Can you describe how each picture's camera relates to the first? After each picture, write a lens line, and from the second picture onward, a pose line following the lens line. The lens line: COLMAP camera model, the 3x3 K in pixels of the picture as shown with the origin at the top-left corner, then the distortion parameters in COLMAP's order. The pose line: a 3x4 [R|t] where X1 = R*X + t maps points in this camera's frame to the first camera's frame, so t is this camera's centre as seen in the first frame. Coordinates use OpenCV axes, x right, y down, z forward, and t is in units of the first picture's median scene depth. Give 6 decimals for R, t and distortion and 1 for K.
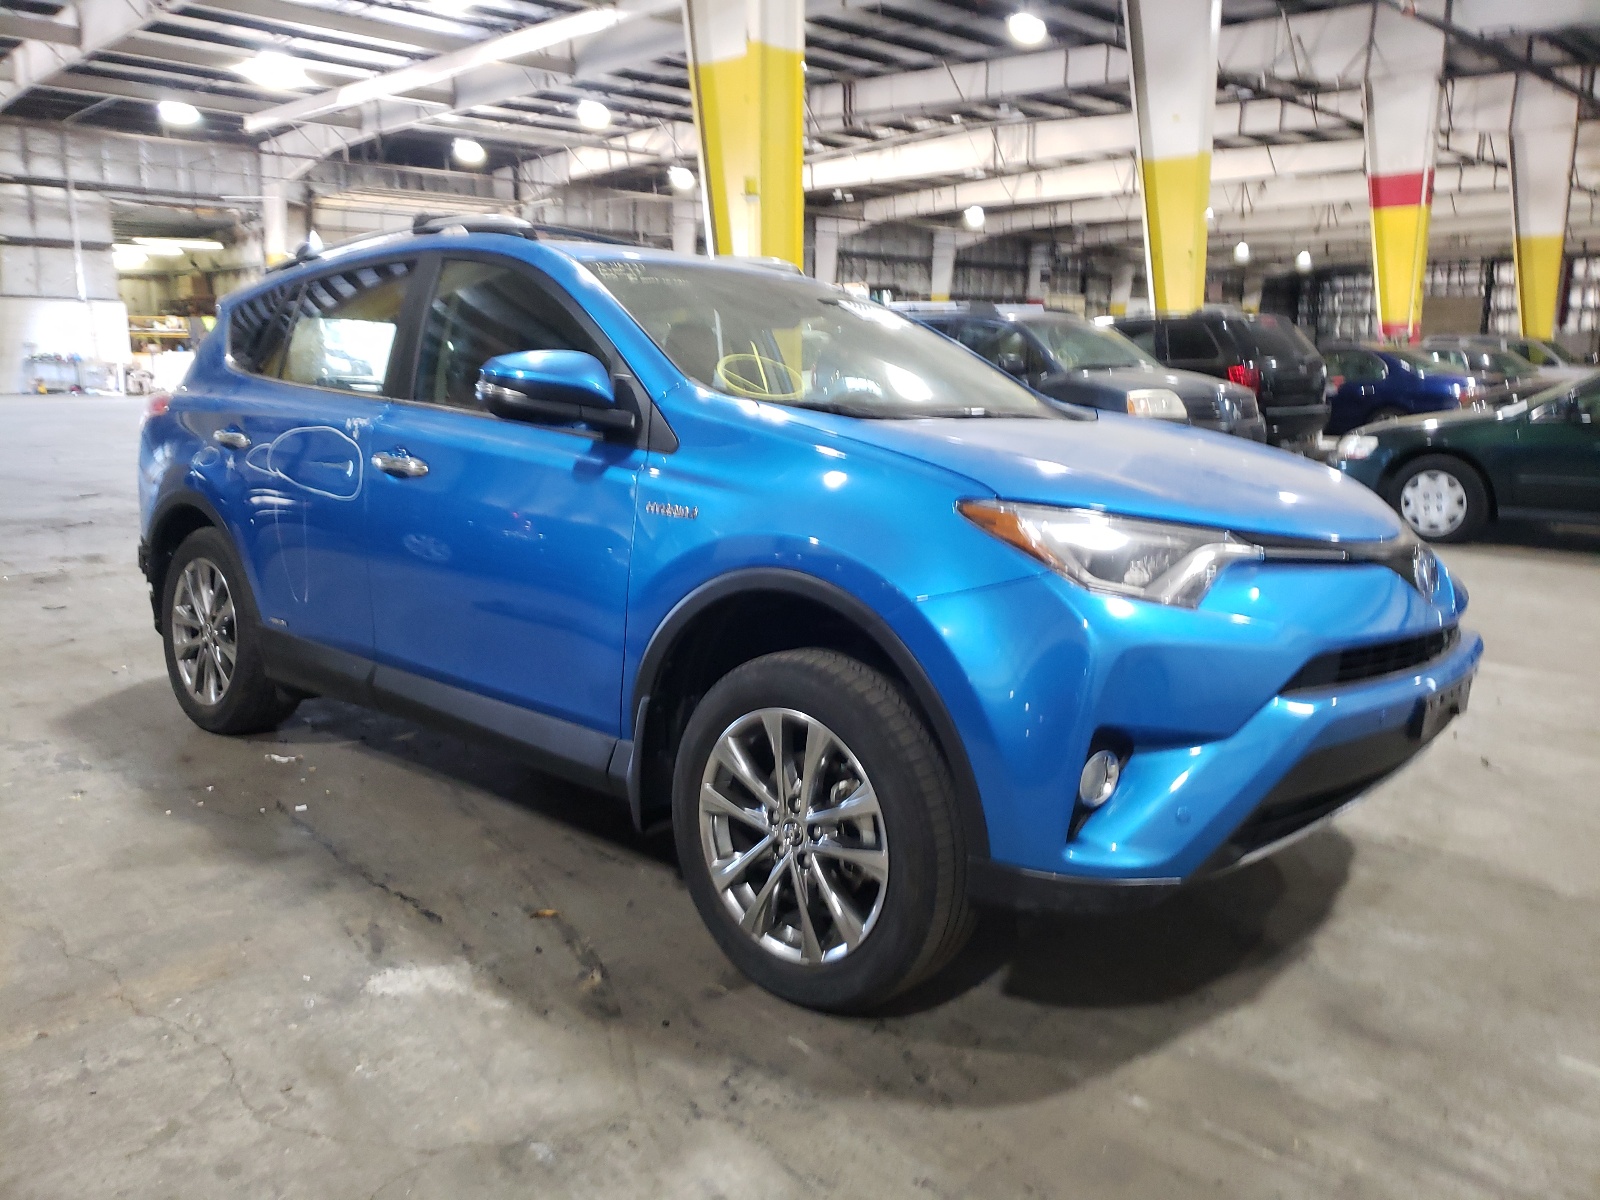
lens RADIAL K [[1205.0, 0, 806.7], [0, 1205.0, 599.4], [0, 0, 1]] dist [0.033710, 0.008198]
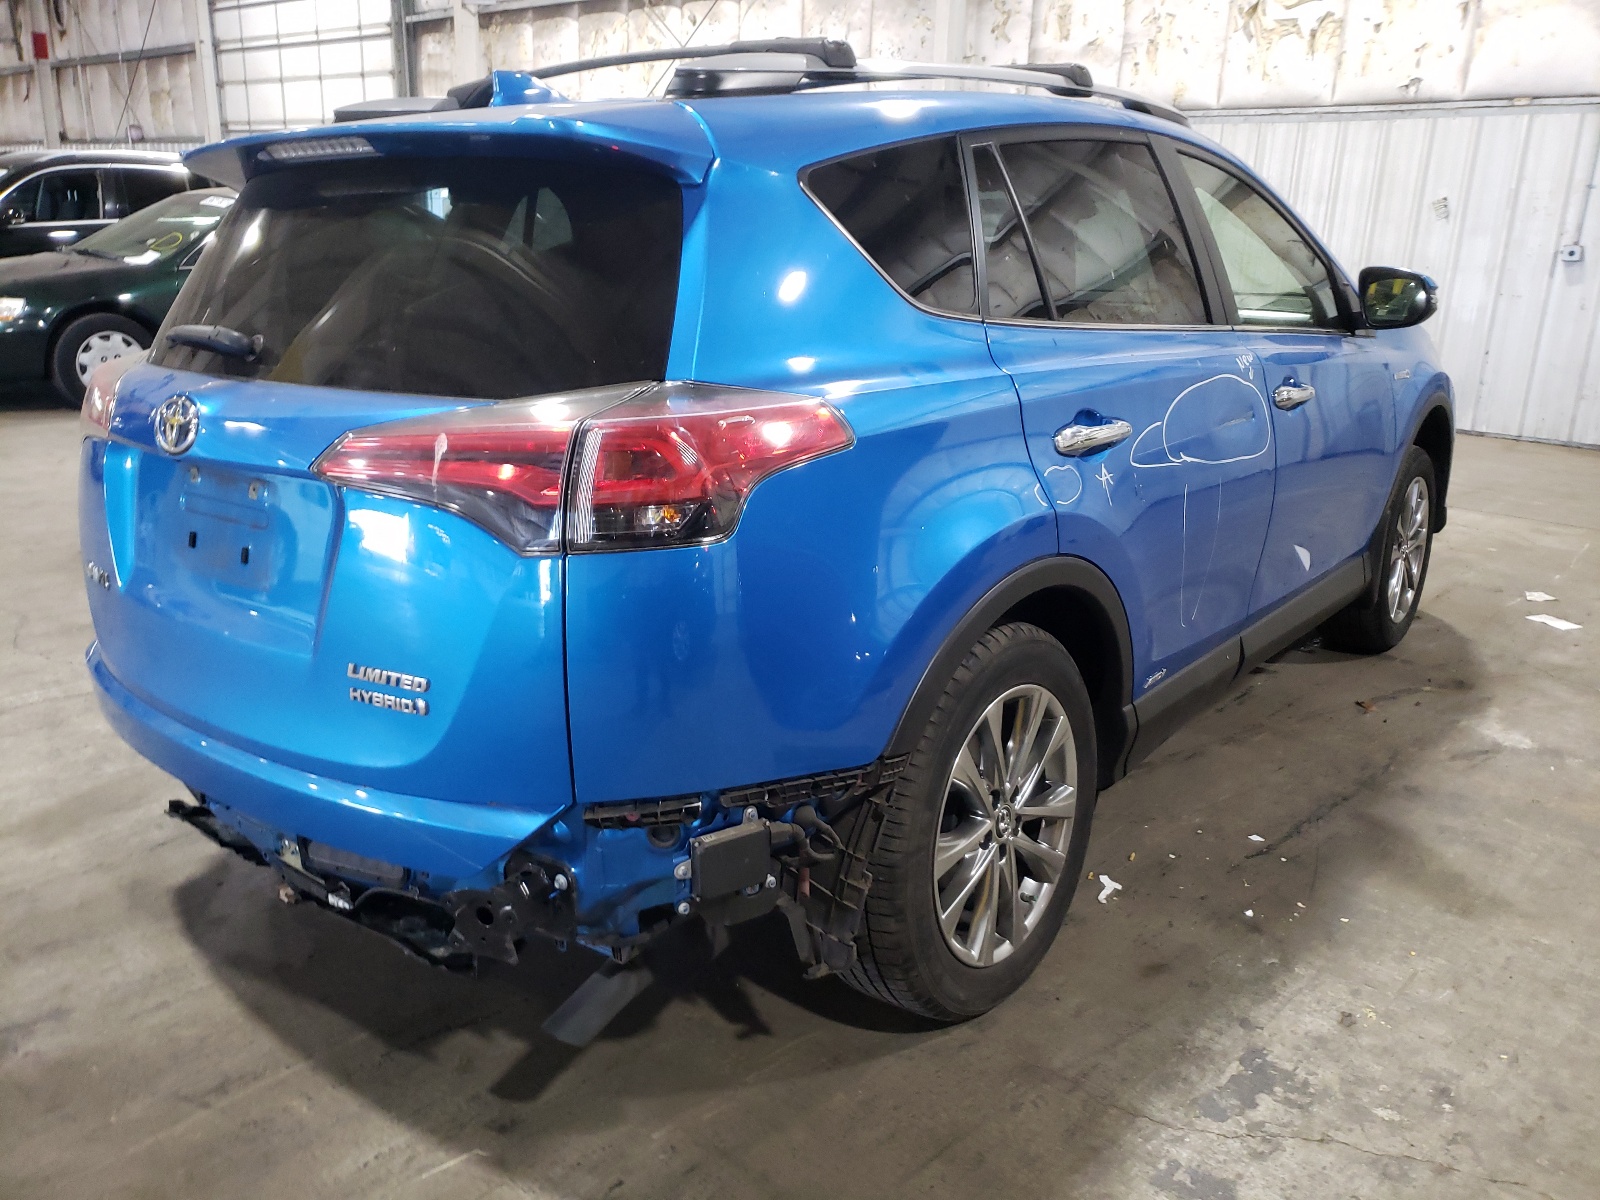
lens RADIAL K [[1205.0, 0, 809.9], [0, 1205.0, 599.1], [0, 0, 1]] dist [0.033710, 0.008198]
pose [[-0.039700, -0.306975, 0.950889, -1.195271], [0.166380, 0.936323, 0.309219, -0.300034], [-0.985262, 0.170485, 0.013902, 1.323120]]
